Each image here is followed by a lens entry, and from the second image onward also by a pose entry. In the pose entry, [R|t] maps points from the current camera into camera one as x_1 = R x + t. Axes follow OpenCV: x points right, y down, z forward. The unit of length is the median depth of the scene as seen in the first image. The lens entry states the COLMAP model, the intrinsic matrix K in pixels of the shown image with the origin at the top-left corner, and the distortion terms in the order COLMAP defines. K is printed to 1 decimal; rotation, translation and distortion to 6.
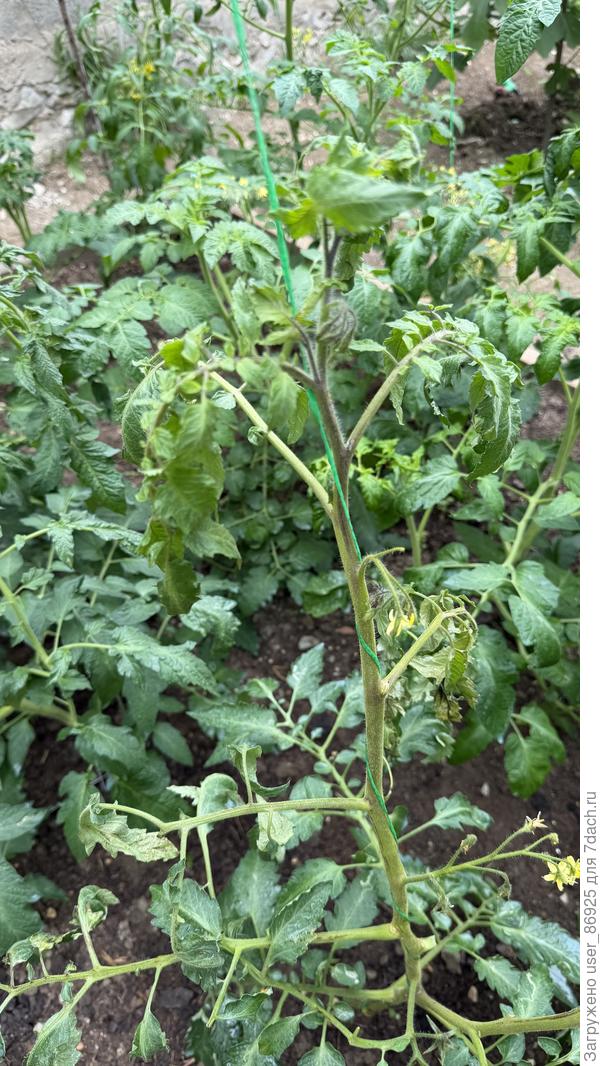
lens RADIAL K [[765.0, 0, 300.0], [0, 765.0, 533.0], [0, 0, 1]] dist [0.096413, -0.207194]
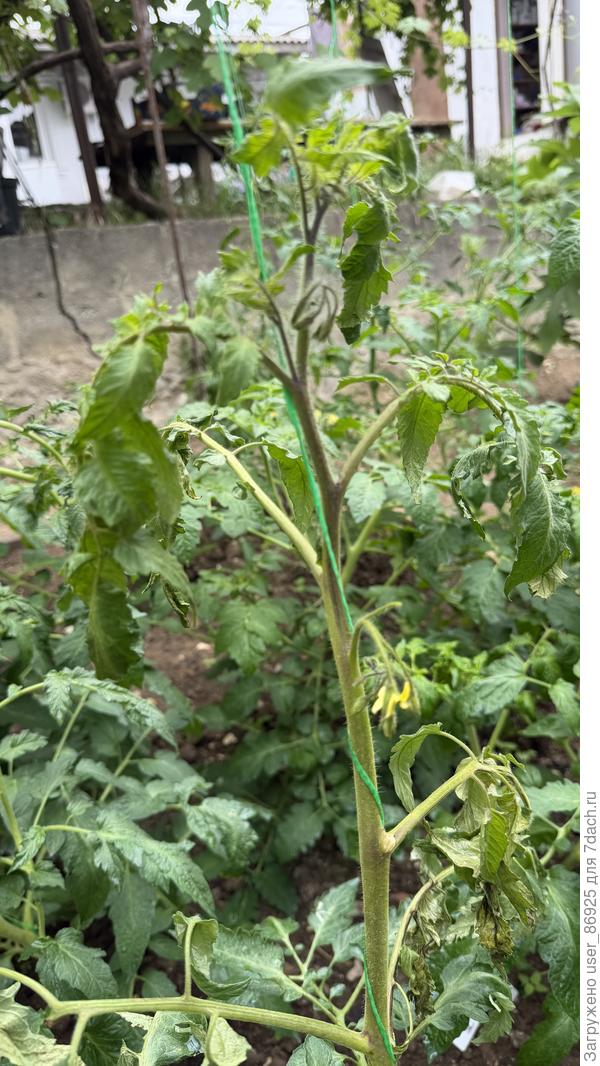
lens RADIAL K [[759.1, 0, 300.0], [0, 759.1, 533.0], [0, 0, 1]] dist [0.058475, -0.196068]
pose [[0.990167, 0.040497, -0.133900, 0.063695], [-0.088488, 0.922667, -0.375307, 0.118521], [0.108346, 0.383465, 0.917178, 0.124282]]
